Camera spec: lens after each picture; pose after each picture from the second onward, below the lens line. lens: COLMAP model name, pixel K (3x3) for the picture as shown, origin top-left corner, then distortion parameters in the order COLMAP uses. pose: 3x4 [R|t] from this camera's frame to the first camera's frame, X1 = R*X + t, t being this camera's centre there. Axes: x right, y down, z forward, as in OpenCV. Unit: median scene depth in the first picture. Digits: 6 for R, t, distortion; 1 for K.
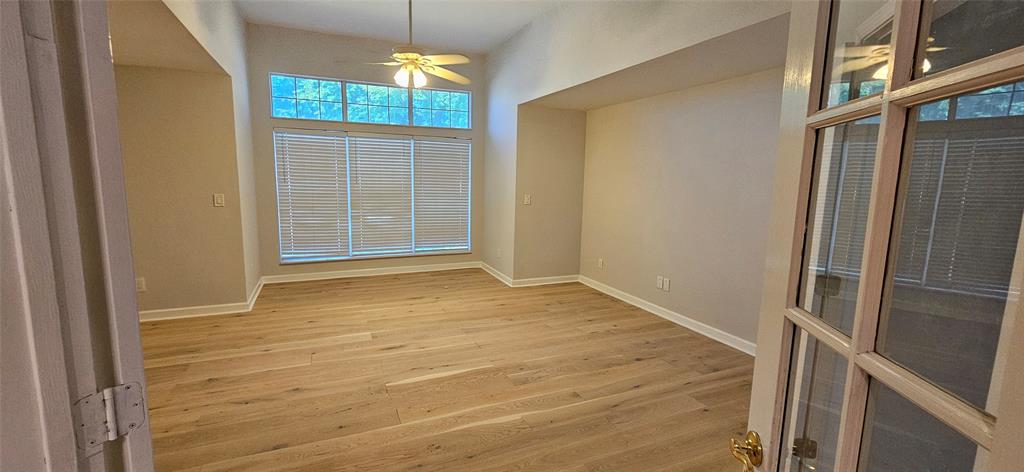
lens RADIAL K [[422.6, 0, 513.3], [0, 422.6, 239.3], [0, 0, 1]] dist [-0.000275, 0.000117]
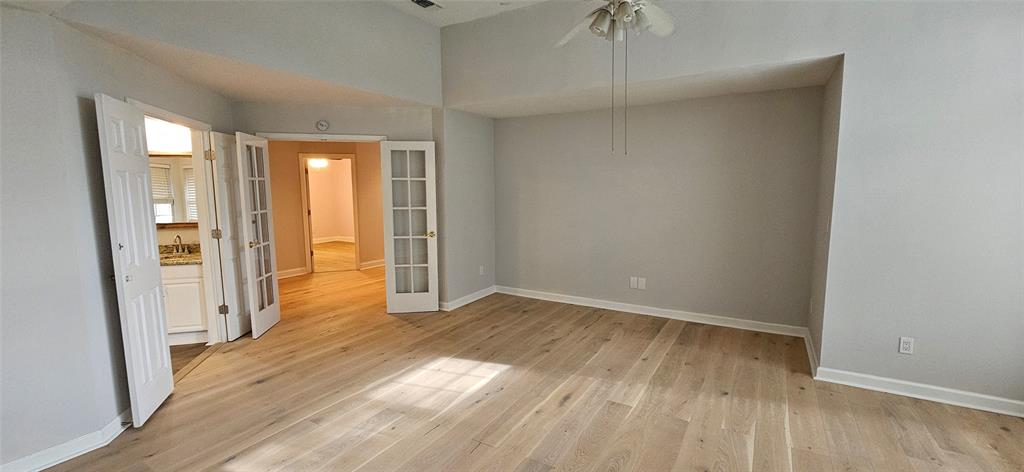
lens RADIAL K [[422.6, 0, 513.3], [0, 422.6, 239.3], [0, 0, 1]] dist [-0.000275, 0.000117]
pose [[-0.829742, 0.046229, -0.556230, 0.241630], [-0.092366, 0.971451, 0.218523, -0.216597], [0.550452, 0.232694, -0.801783, 1.592588]]
